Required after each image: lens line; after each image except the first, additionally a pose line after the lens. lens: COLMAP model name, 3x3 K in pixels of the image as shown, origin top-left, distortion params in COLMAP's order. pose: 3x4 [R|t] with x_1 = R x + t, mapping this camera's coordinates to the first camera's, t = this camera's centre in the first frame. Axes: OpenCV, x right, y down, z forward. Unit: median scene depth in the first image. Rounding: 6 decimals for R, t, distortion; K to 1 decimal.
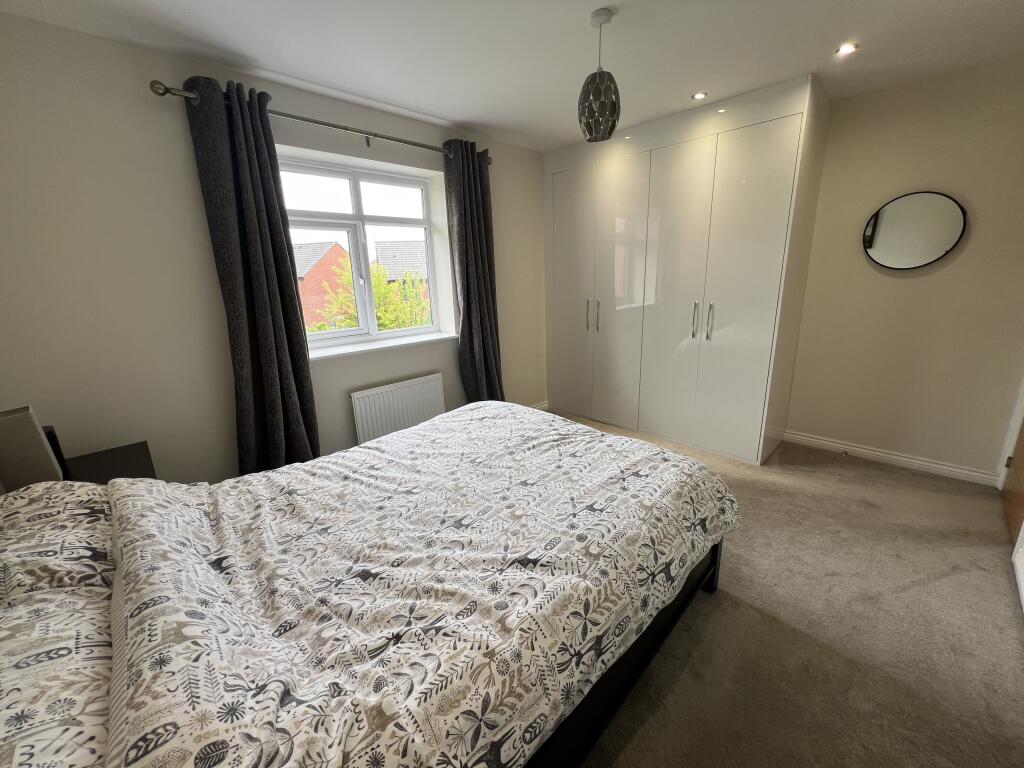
lens RADIAL K [[412.7, 0, 514.9], [0, 412.7, 383.6], [0, 0, 1]] dist [0.000703, -0.000202]
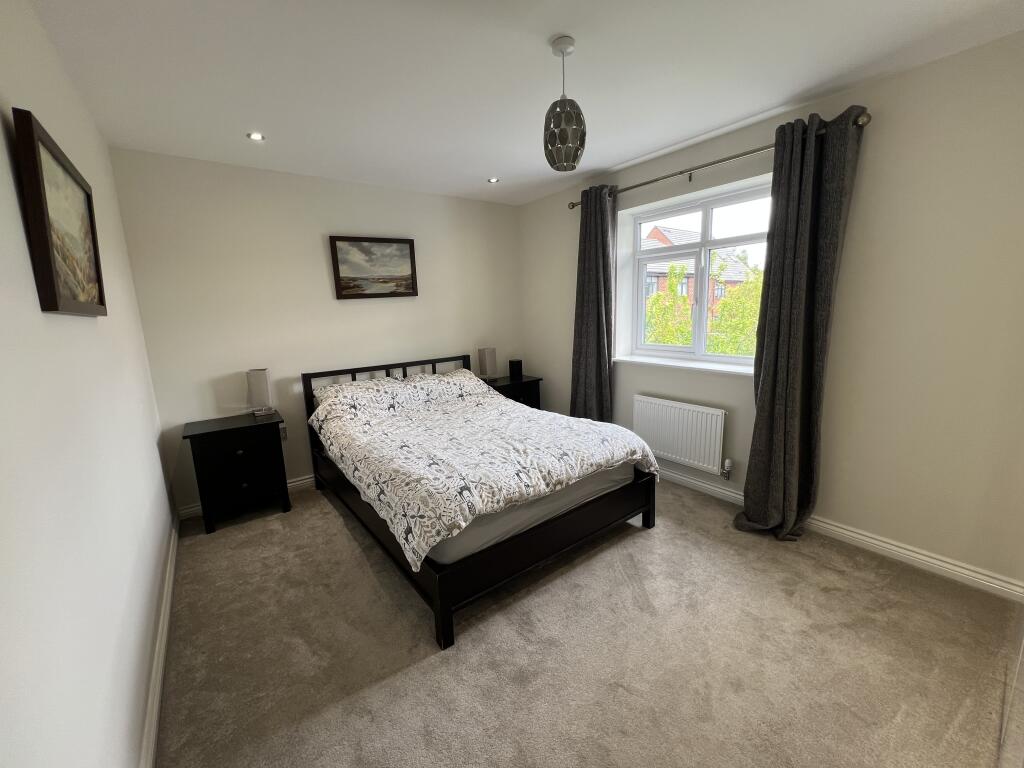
lens RADIAL K [[412.7, 0, 504.7], [0, 412.7, 386.5], [0, 0, 1]] dist [0.000703, -0.000202]
pose [[-0.149347, 0.222925, -0.963328, 1.070880], [-0.221521, 0.941947, 0.252320, -0.284331], [0.963651, 0.251080, -0.091295, 0.930783]]
